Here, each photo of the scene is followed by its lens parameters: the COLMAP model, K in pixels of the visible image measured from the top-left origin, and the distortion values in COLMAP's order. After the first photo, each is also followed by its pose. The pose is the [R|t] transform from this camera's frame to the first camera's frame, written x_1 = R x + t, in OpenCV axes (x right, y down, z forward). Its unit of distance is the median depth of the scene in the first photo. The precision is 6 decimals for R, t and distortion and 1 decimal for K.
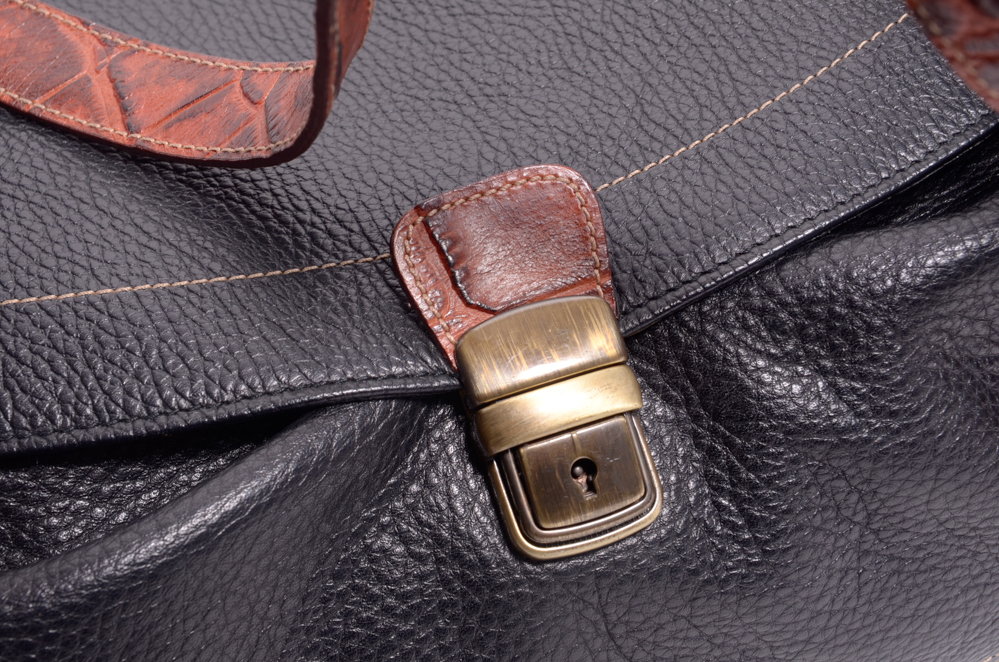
lens RADIAL K [[1832.8, 0, 475.5], [0, 1832.8, 329.1], [0, 0, 1]] dist [-0.014487, 0.000000]
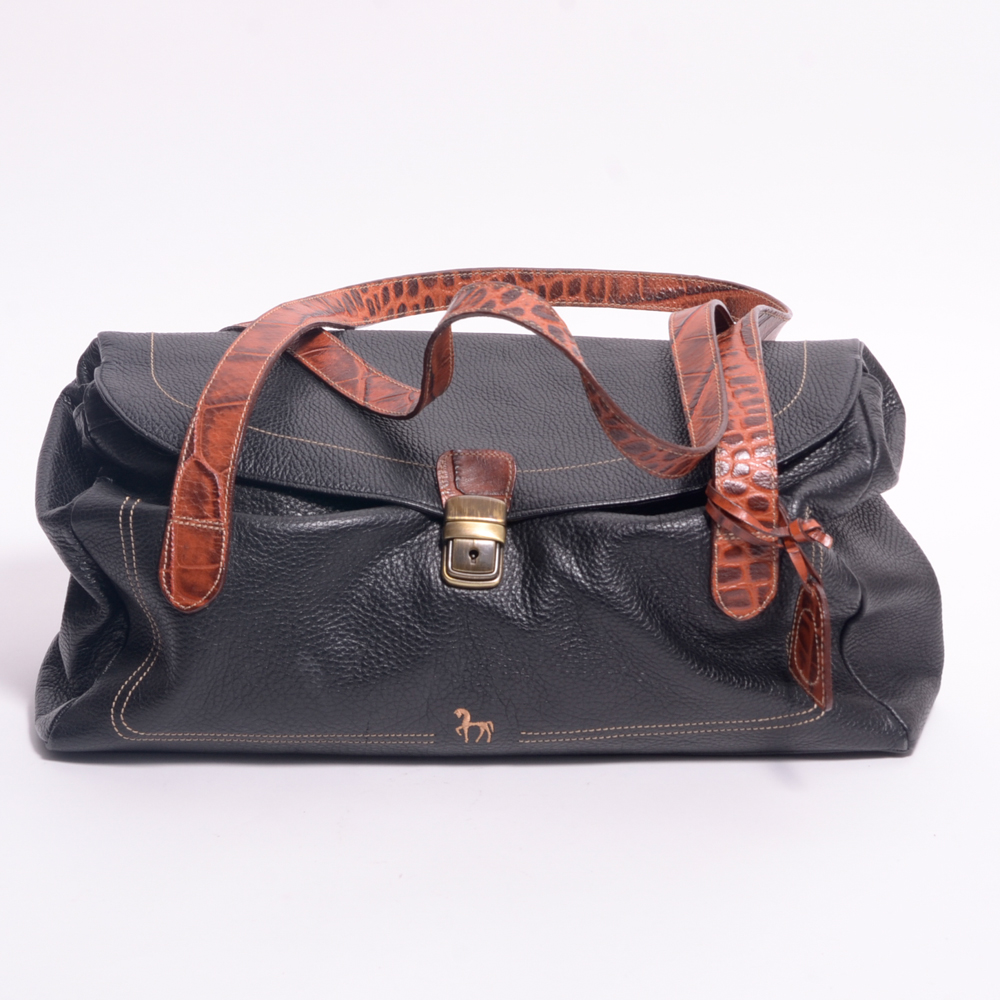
lens RADIAL K [[2999.5, 0, 500.1], [0, 2999.5, 499.1], [0, 0, 1]] dist [-0.187522, 0.000000]
pose [[0.933222, 0.291135, -0.210564, 0.979180], [-0.333440, 0.920059, -0.205692, 0.877969], [0.133847, 0.262167, 0.955695, -3.172271]]
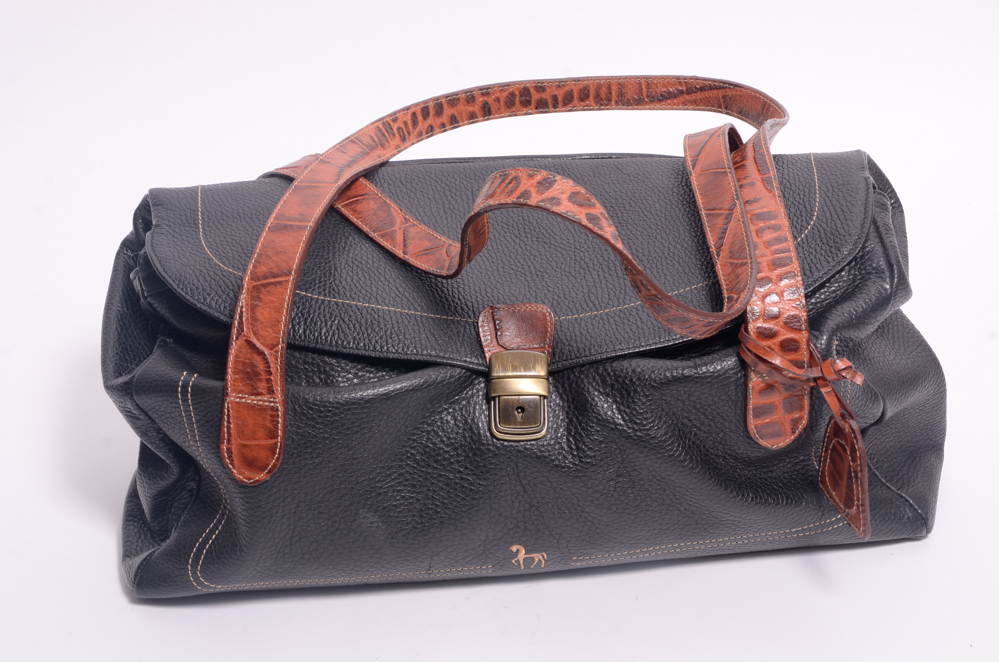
lens RADIAL K [[1832.8, 0, 496.5], [0, 1832.8, 336.4], [0, 0, 1]] dist [-0.014487, 0.000000]
pose [[0.952205, 0.260699, -0.159193, 0.433959], [-0.270892, 0.961524, -0.045709, 0.103833], [0.141151, 0.086648, 0.986189, -1.765398]]
